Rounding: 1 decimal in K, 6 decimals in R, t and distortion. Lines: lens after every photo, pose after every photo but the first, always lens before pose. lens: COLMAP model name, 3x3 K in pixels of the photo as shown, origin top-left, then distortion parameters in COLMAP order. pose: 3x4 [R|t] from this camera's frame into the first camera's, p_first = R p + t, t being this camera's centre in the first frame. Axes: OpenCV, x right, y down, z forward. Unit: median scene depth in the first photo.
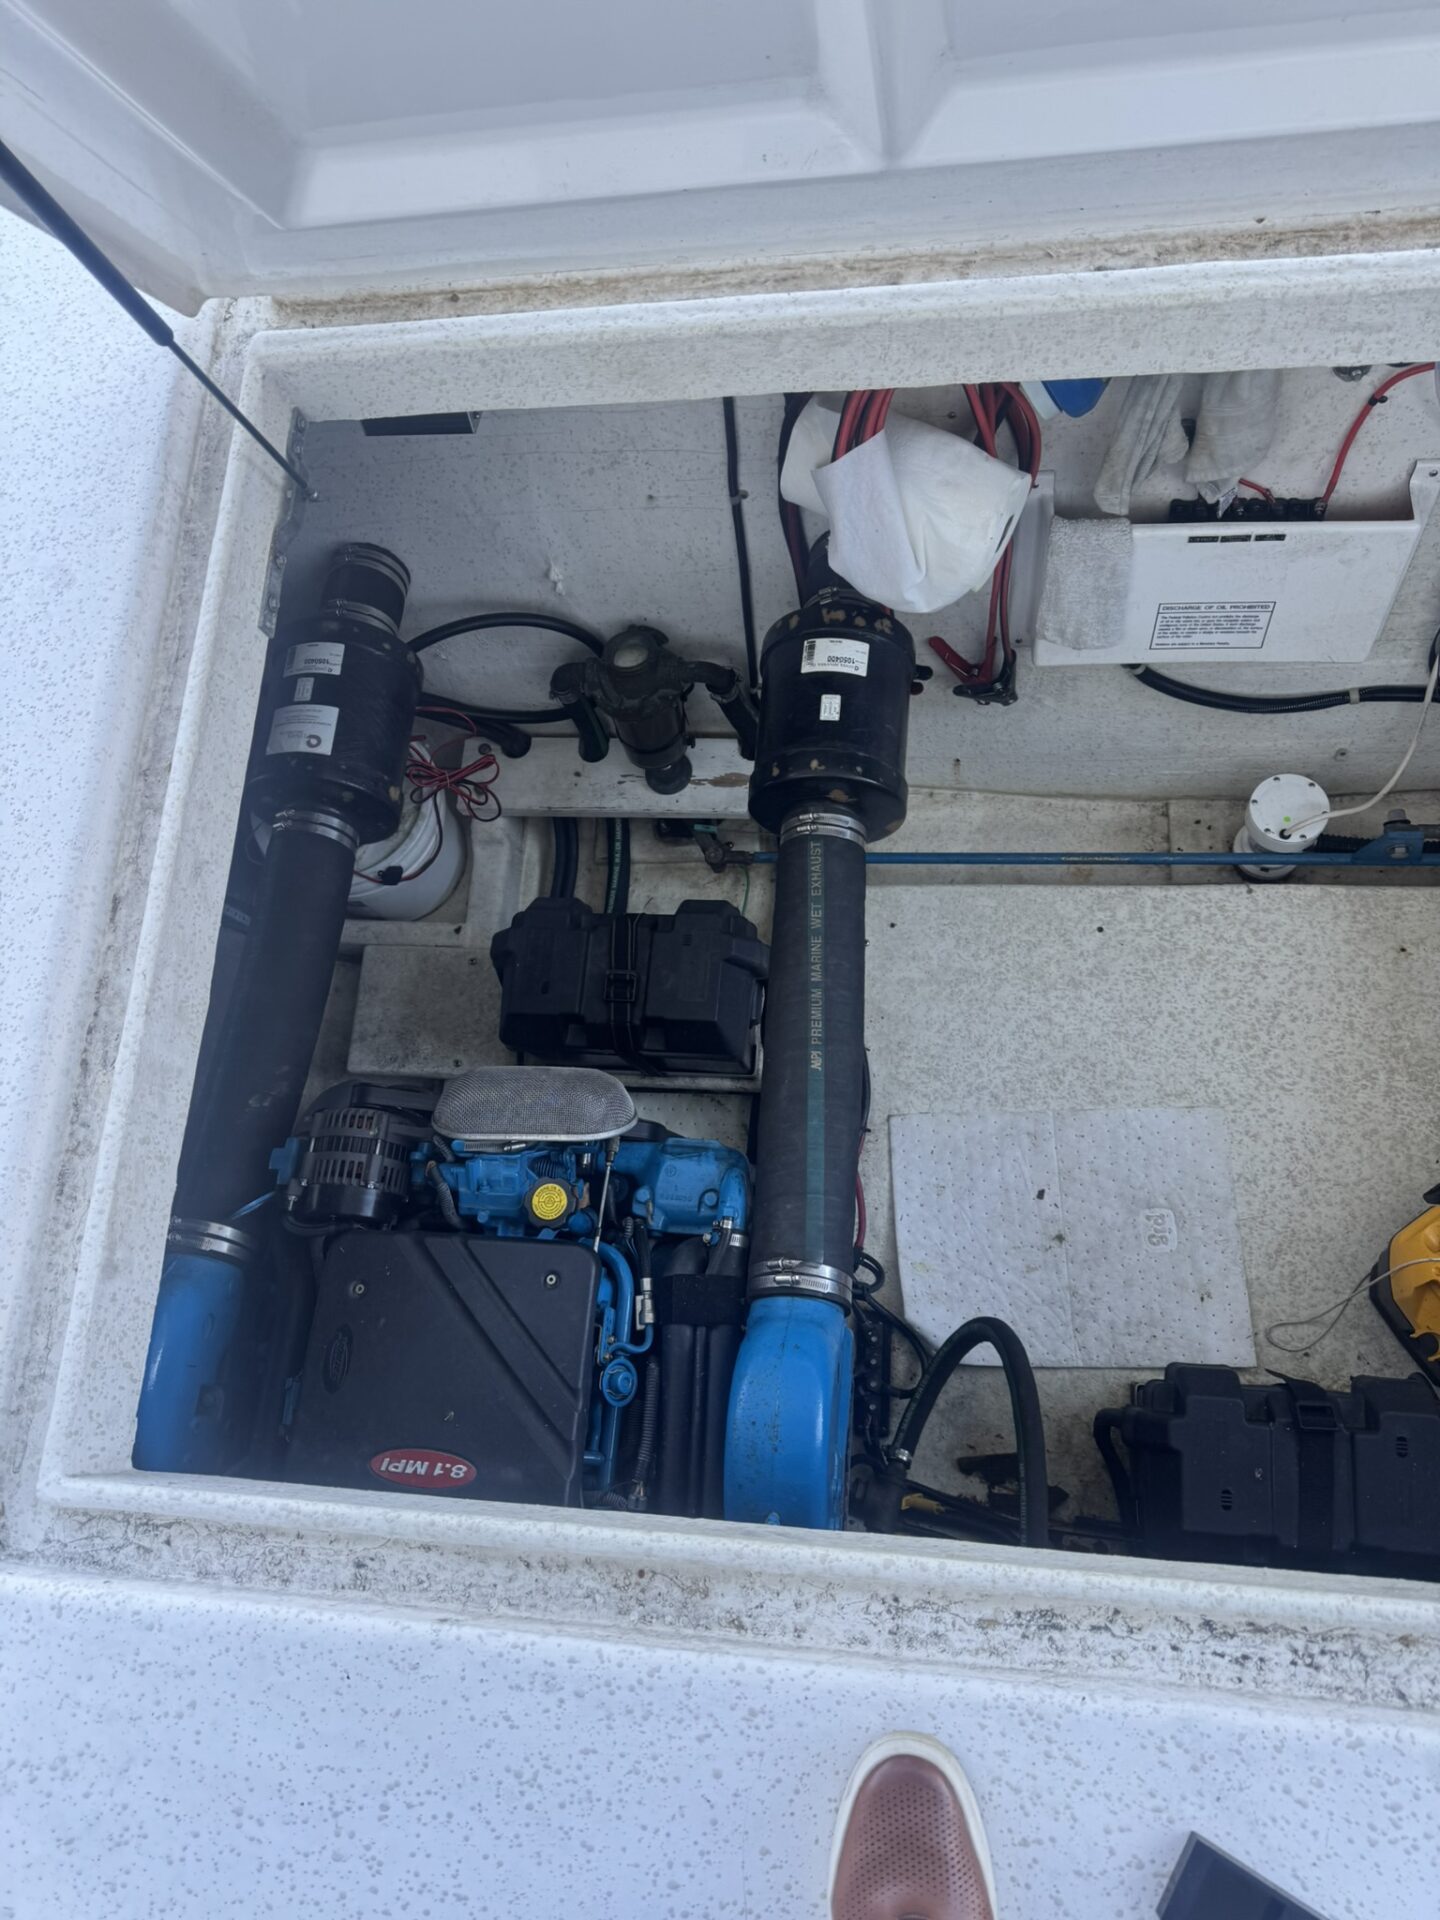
lens RADIAL K [[1351.5, 0, 715.8], [0, 1351.5, 963.0], [0, 0, 1]] dist [0.052792, -0.064387]
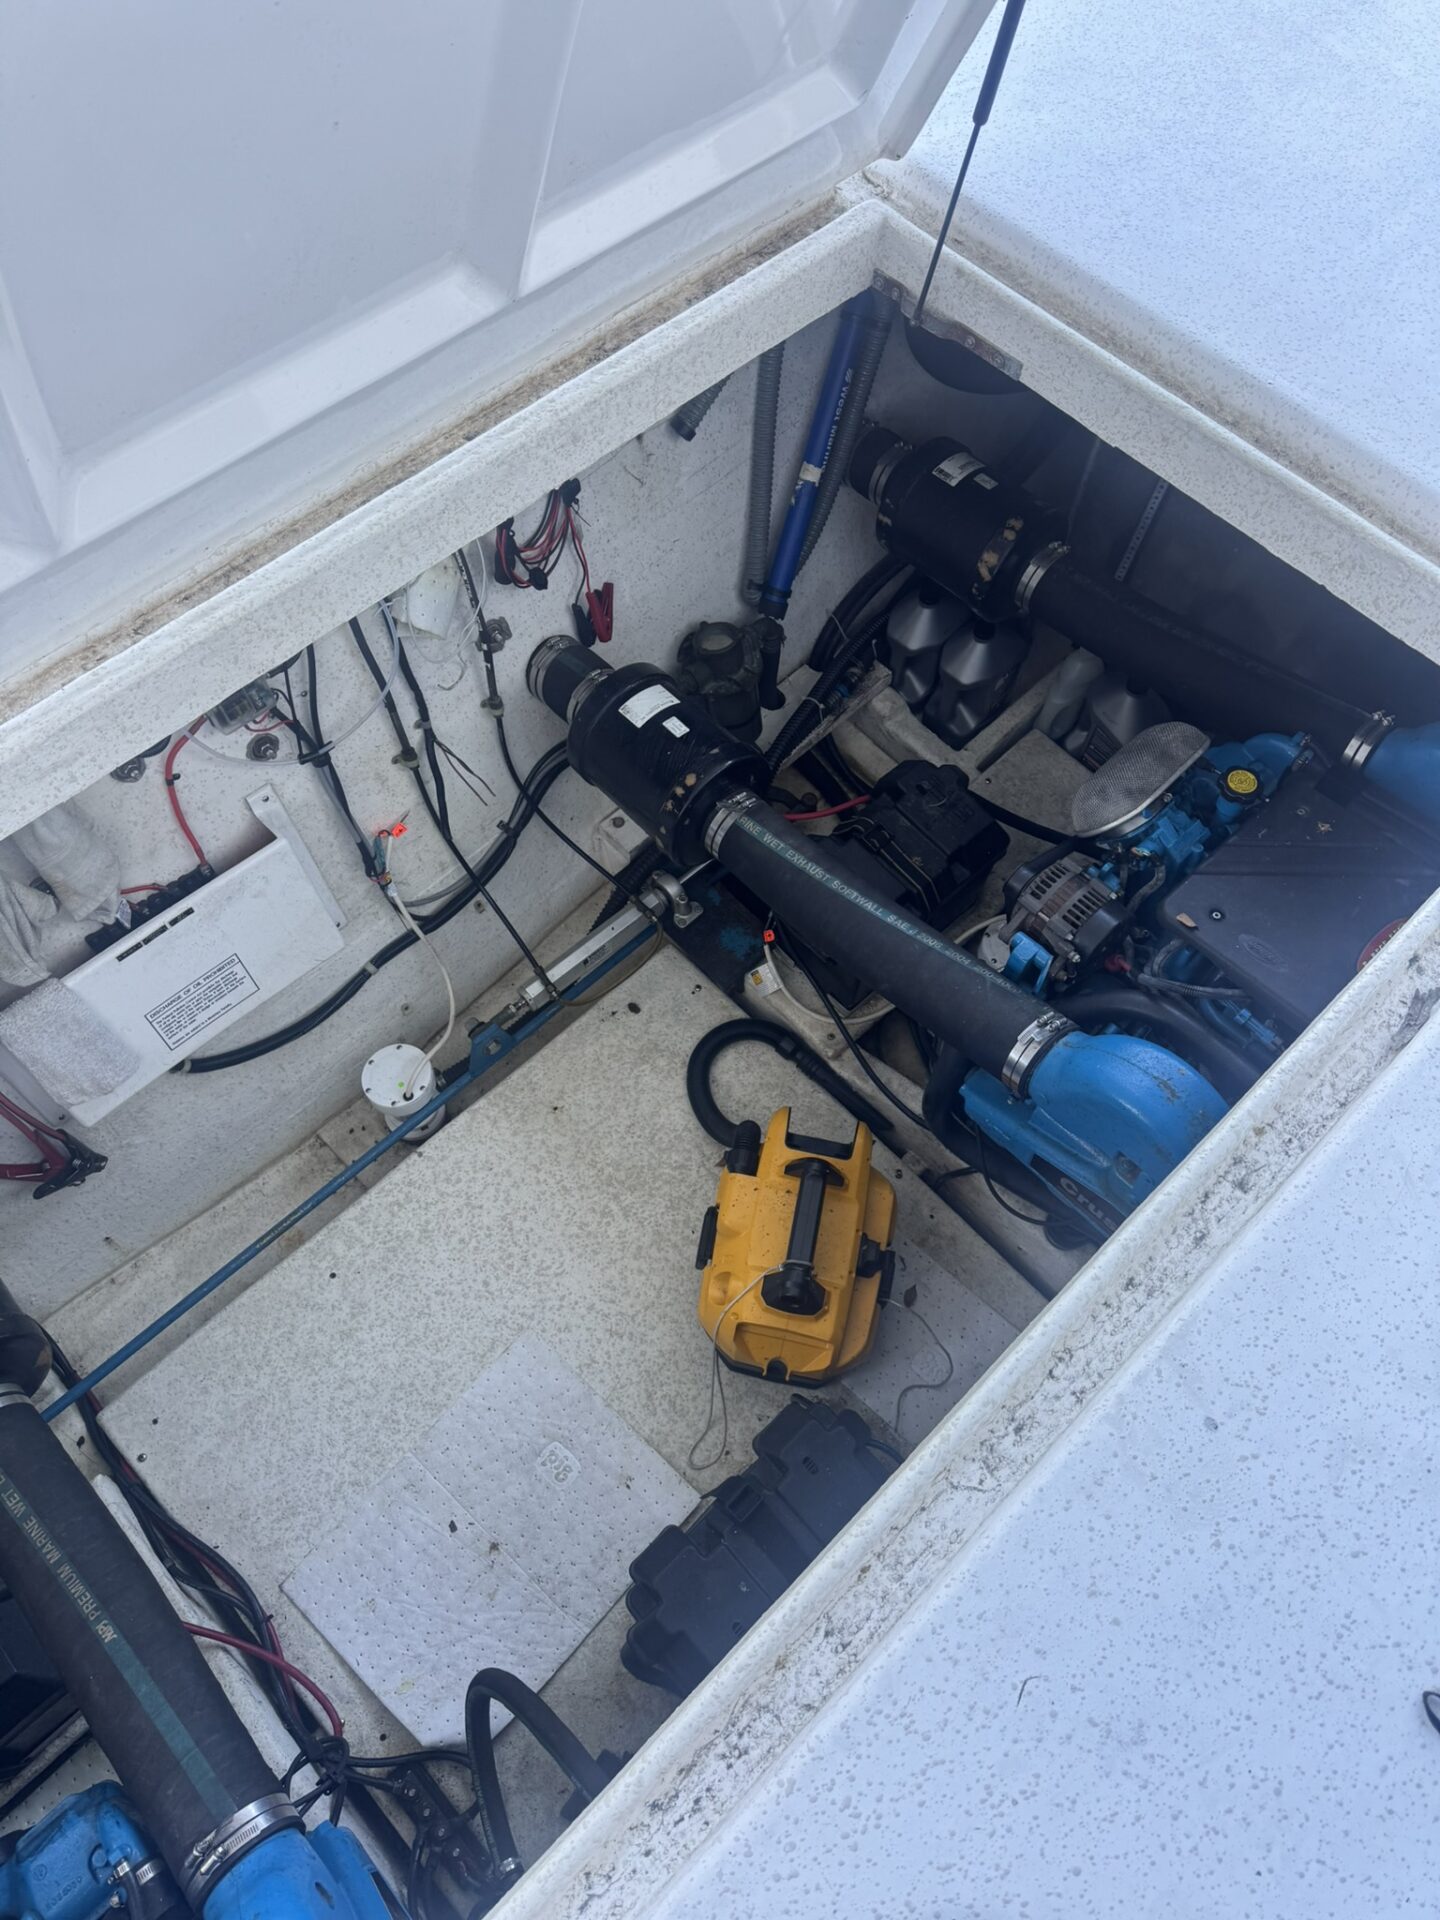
lens RADIAL K [[1351.5, 0, 708.9], [0, 1351.5, 965.1], [0, 0, 1]] dist [0.052792, -0.064387]
pose [[0.658143, -0.562120, 0.500868, 0.101133], [0.667597, 0.743278, -0.043052, 0.037442], [-0.348084, 0.362712, 0.864452, -0.059312]]
